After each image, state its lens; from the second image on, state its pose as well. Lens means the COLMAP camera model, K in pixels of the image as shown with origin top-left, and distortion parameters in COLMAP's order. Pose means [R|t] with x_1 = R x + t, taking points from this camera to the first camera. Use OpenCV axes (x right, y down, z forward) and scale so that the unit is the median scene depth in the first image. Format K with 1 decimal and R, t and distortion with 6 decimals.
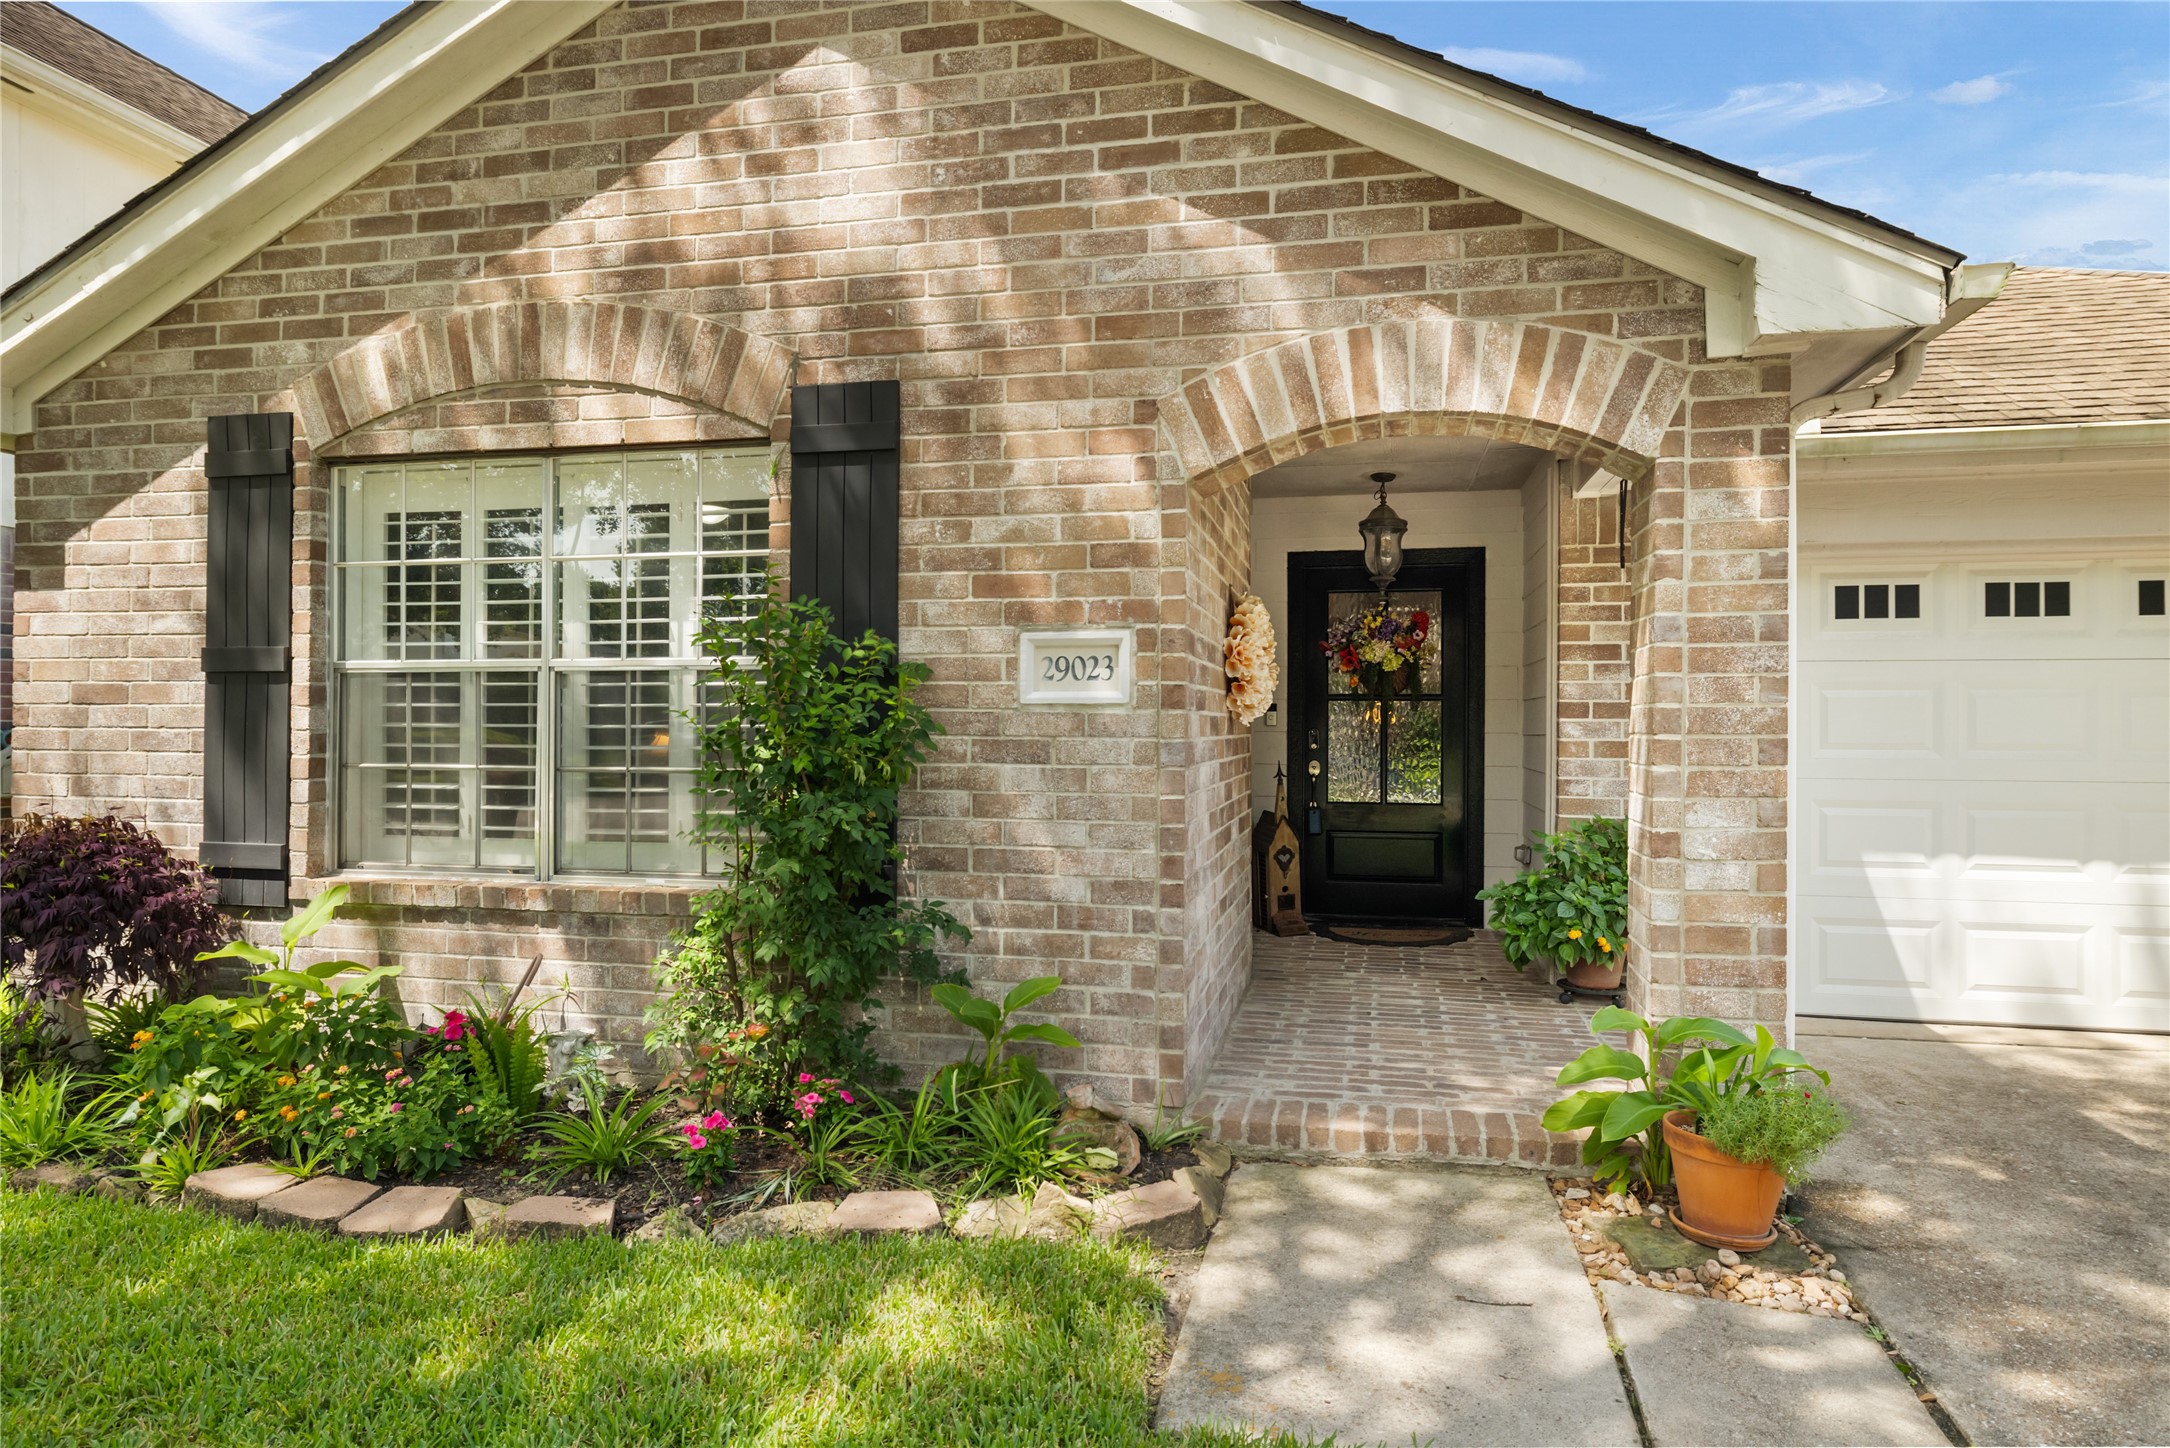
lens RADIAL K [[1288.0, 0, 1085.0], [0, 1288.0, 724.0], [0, 0, 1]] dist [-0.001881, -0.000213]
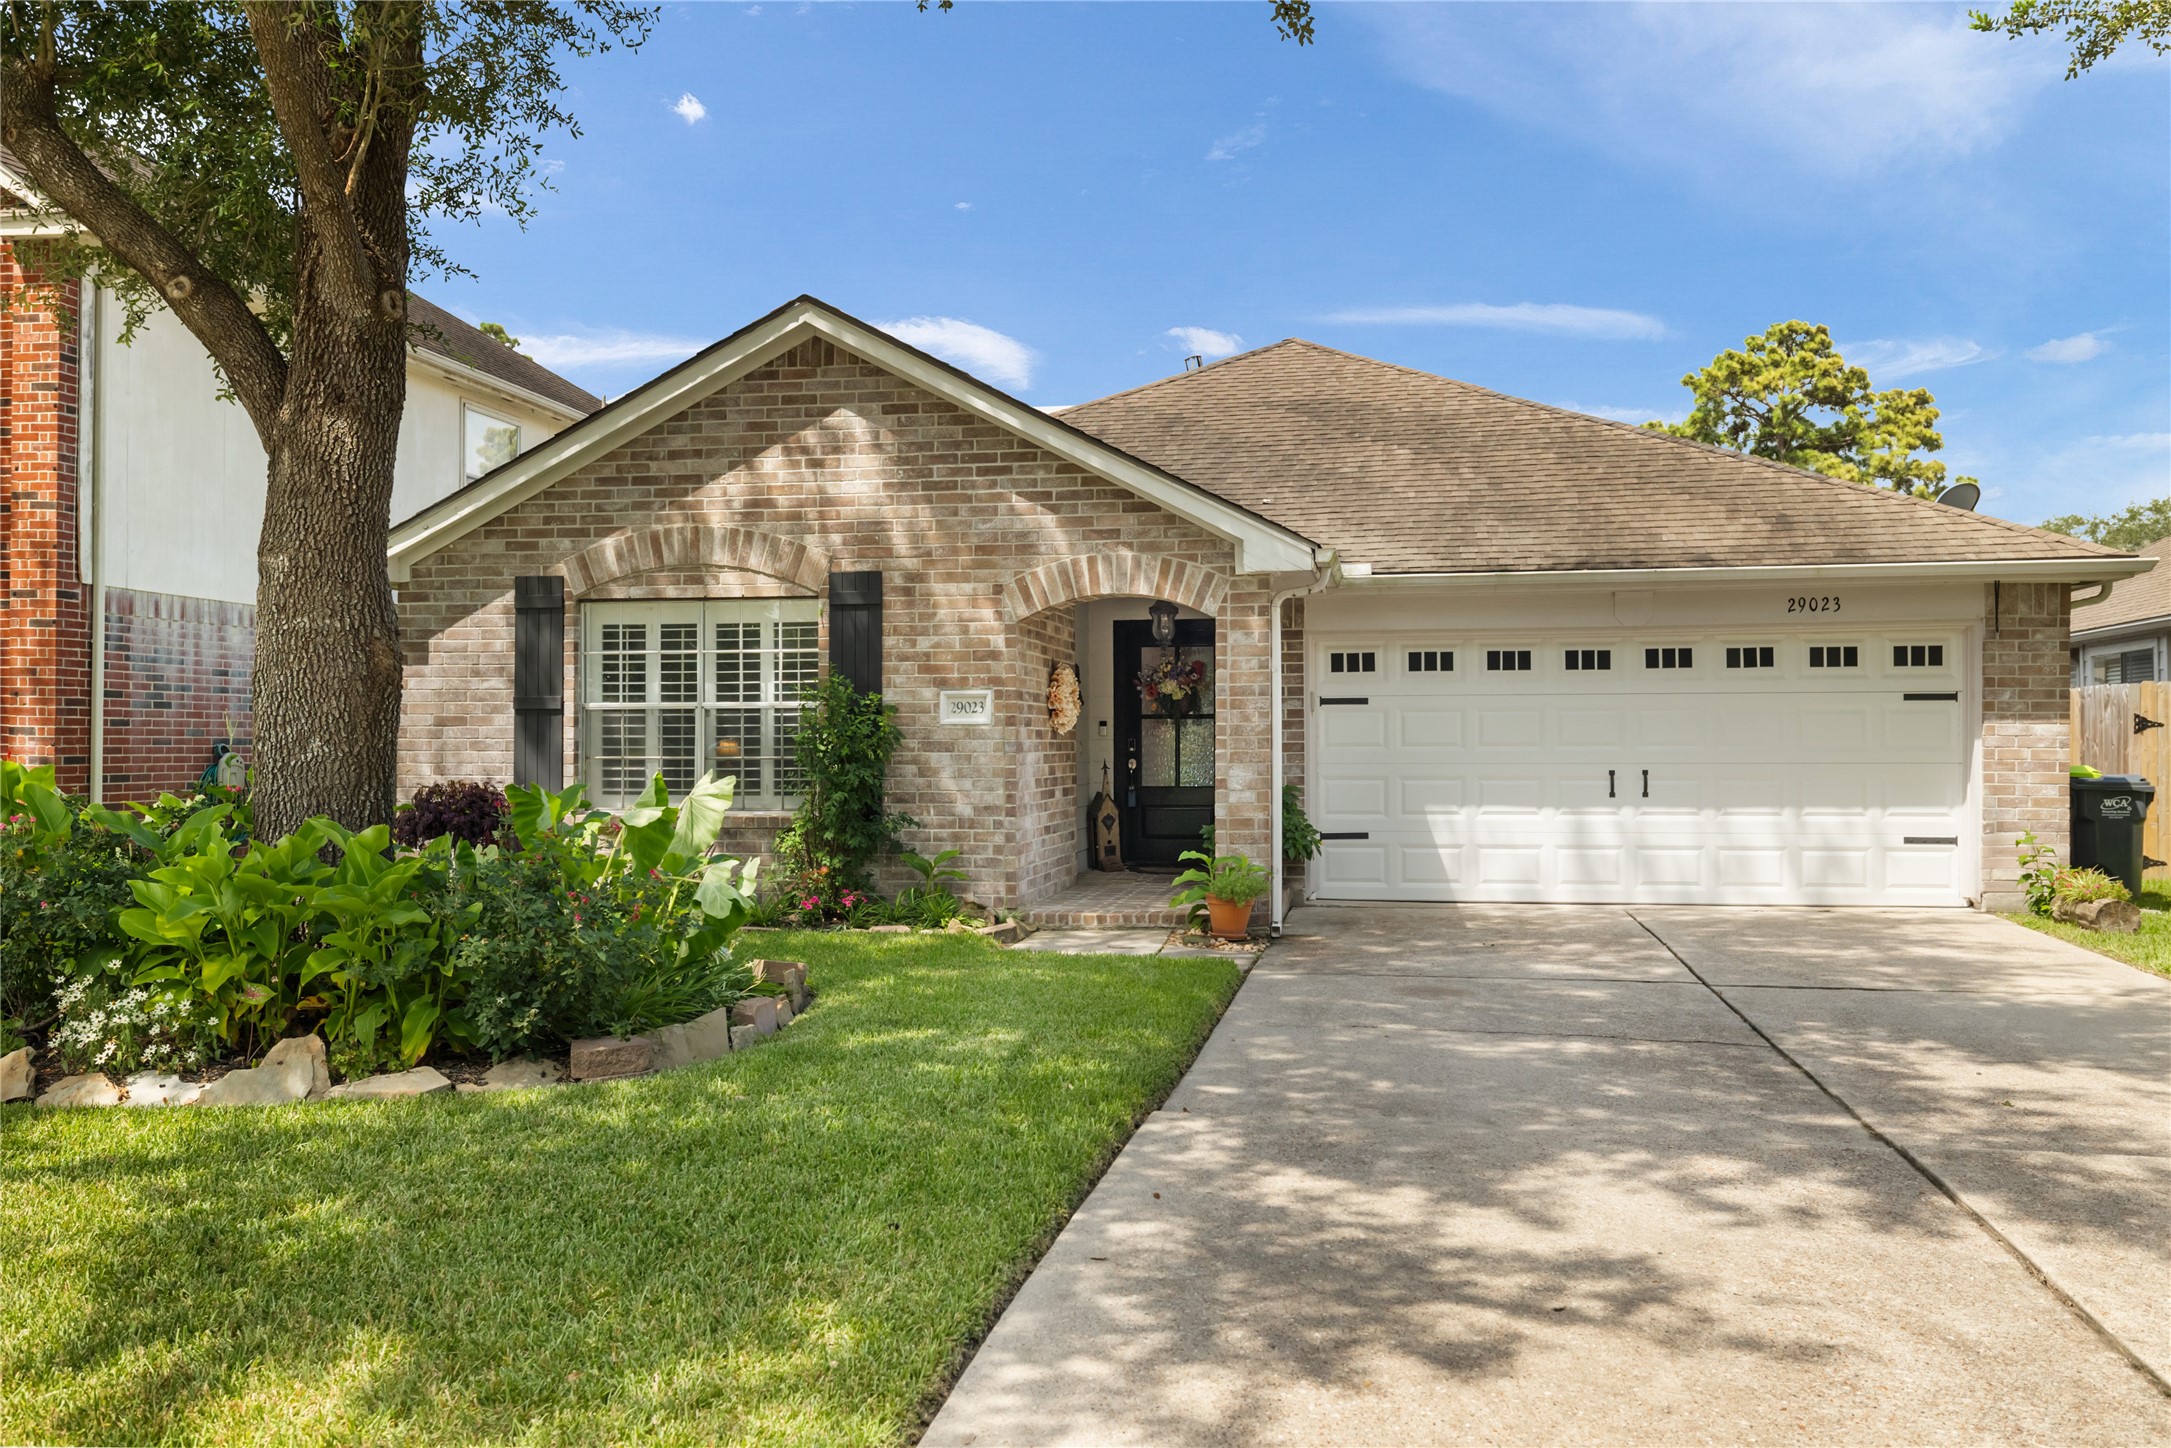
lens RADIAL K [[1838.0, 0, 1085.5], [0, 1838.0, 724.0], [0, 0, 1]] dist [0.000360, 0.000821]
pose [[0.999187, -0.005373, 0.039950, 0.066298], [0.005769, 0.999935, -0.009823, 0.014987], [-0.039895, 0.010046, 0.999153, -1.993887]]
